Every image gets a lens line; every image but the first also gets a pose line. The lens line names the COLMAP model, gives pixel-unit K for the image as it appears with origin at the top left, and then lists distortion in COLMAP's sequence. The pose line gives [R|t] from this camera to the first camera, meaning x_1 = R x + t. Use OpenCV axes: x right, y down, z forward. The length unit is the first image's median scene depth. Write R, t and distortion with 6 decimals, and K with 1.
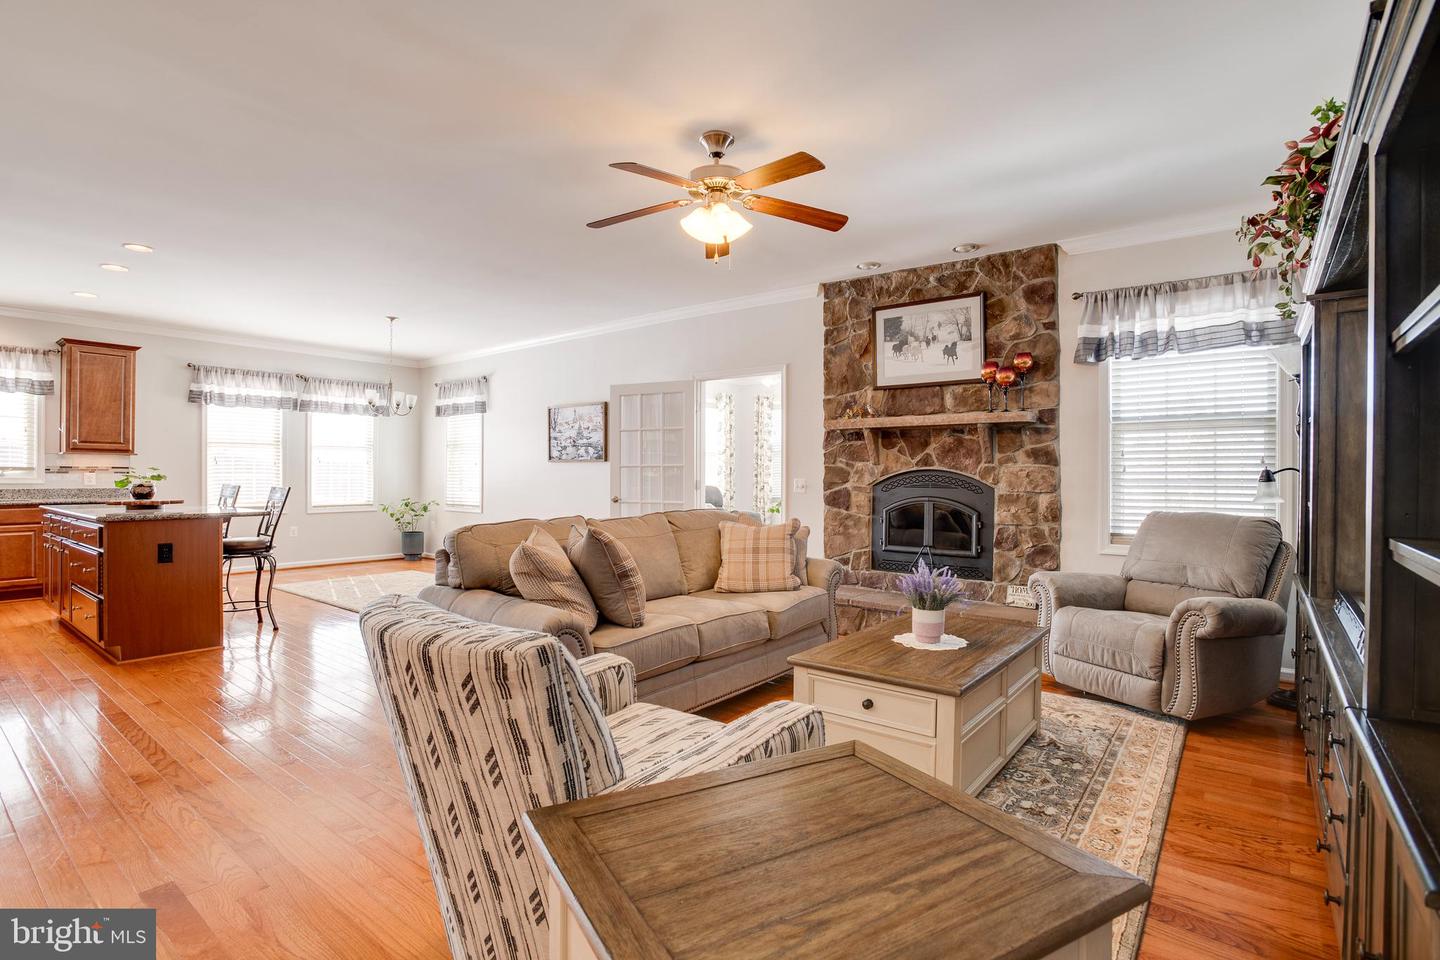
lens RADIAL K [[697.5, 0, 720.6], [0, 697.5, 475.8], [0, 0, 1]] dist [-0.063060, 0.027199]
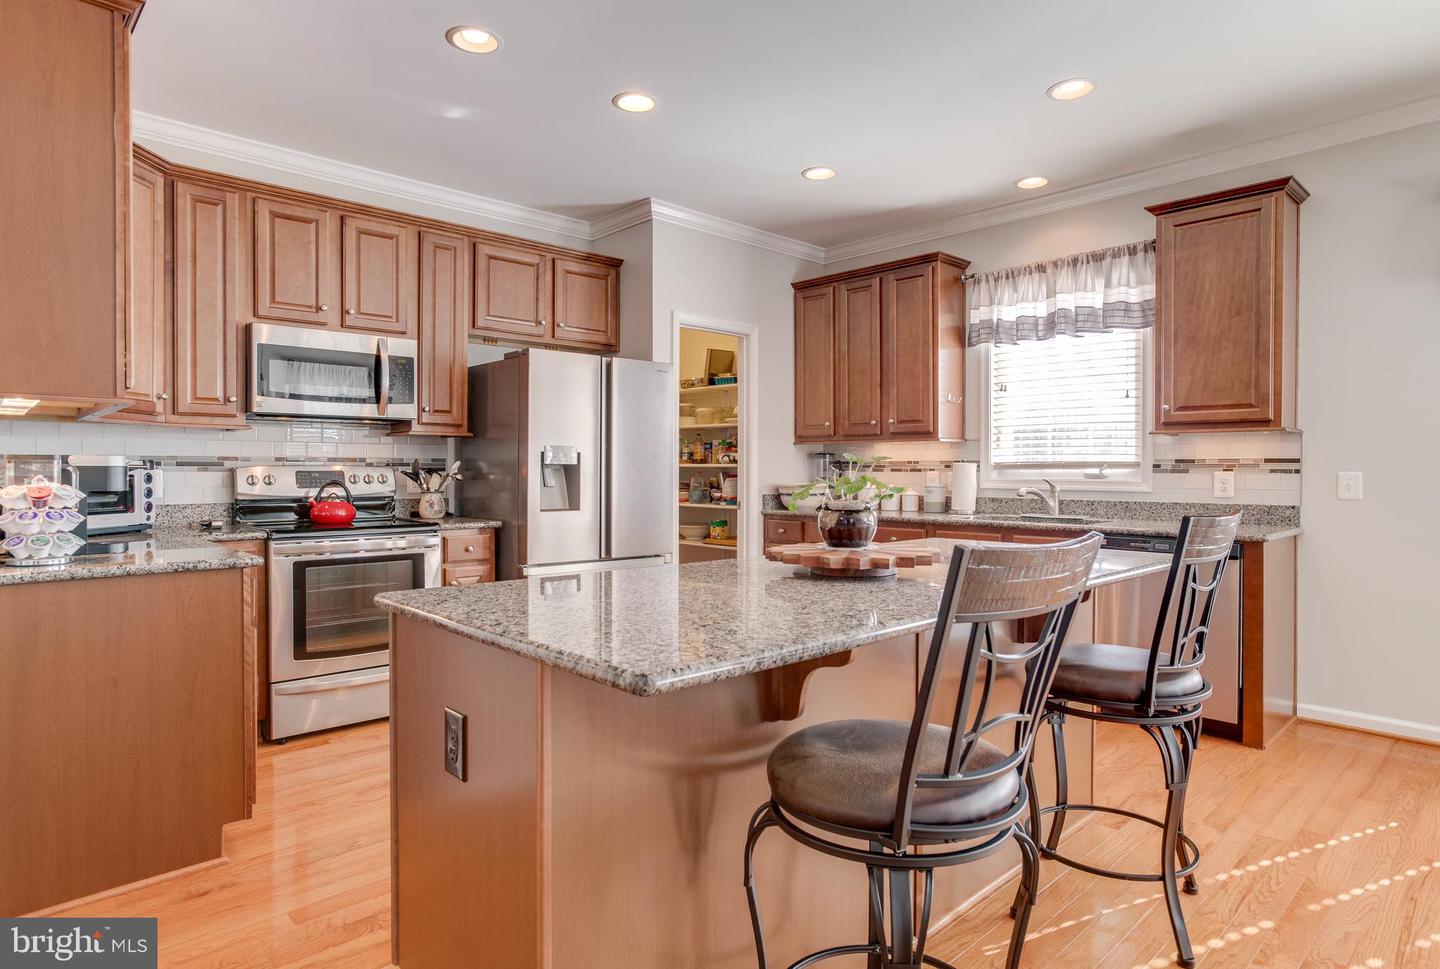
lens RADIAL K [[824.9, 0, 724.5], [0, 824.9, 470.3], [0, 0, 1]] dist [-0.025703, 0.024309]
pose [[-0.139020, -0.003921, -0.990282, -0.385698], [-0.003761, 0.999987, -0.003432, -0.002876], [0.990282, 0.003247, -0.139033, 0.936471]]
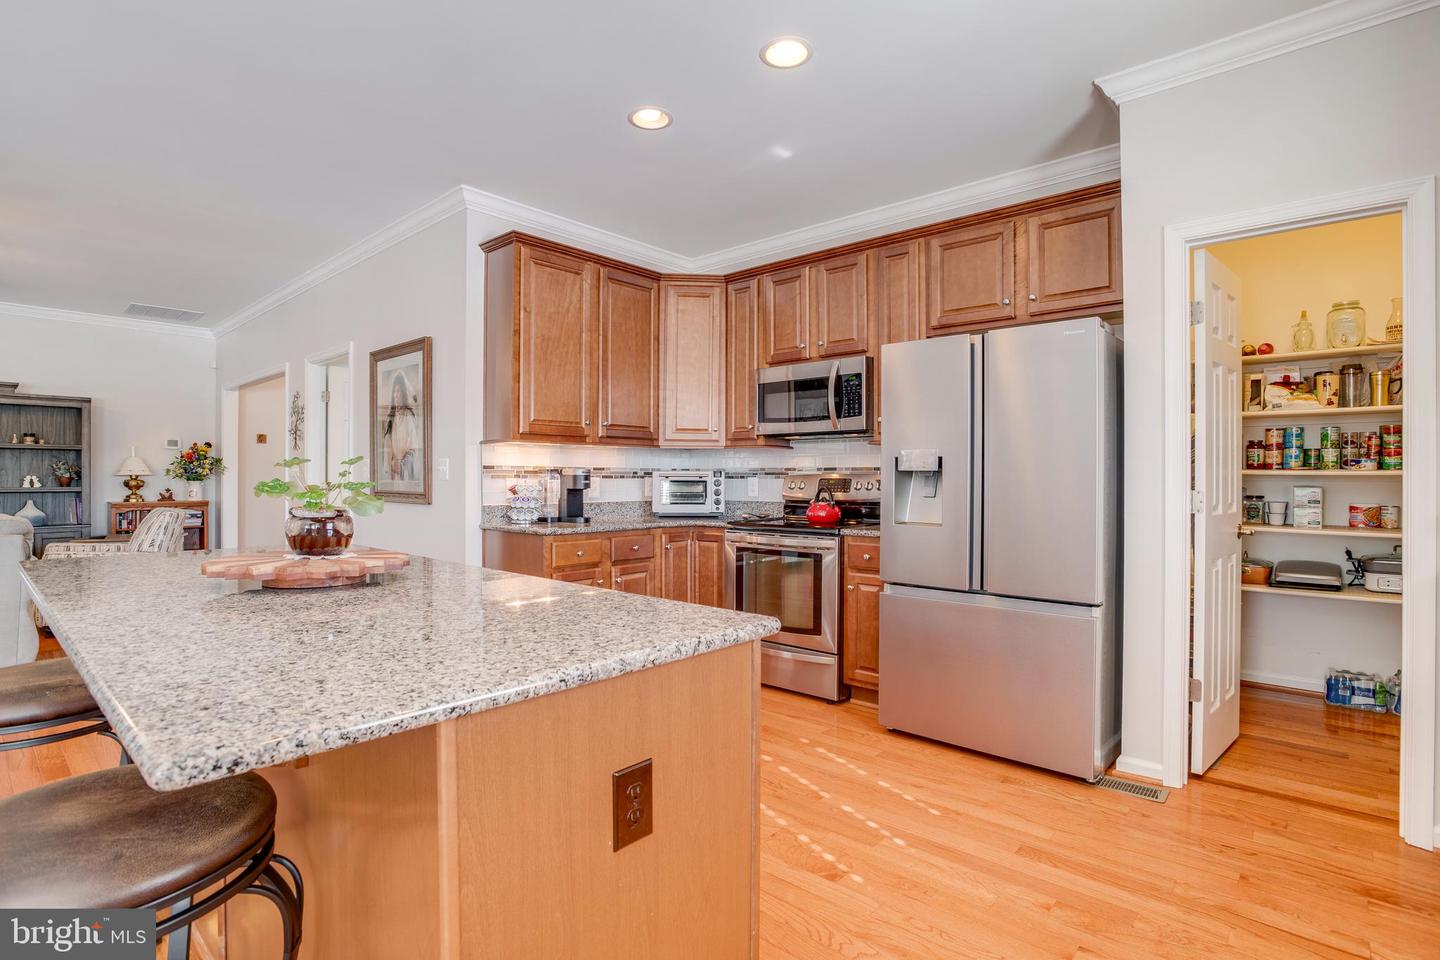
lens RADIAL K [[700.9, 0, 723.8], [0, 700.9, 475.4], [0, 0, 1]] dist [-0.065083, 0.027335]
pose [[-0.998601, -0.008065, 0.052250, -1.012608], [-0.008182, 0.999965, -0.002010, -0.004567], [-0.052232, -0.002435, -0.998632, 1.248821]]
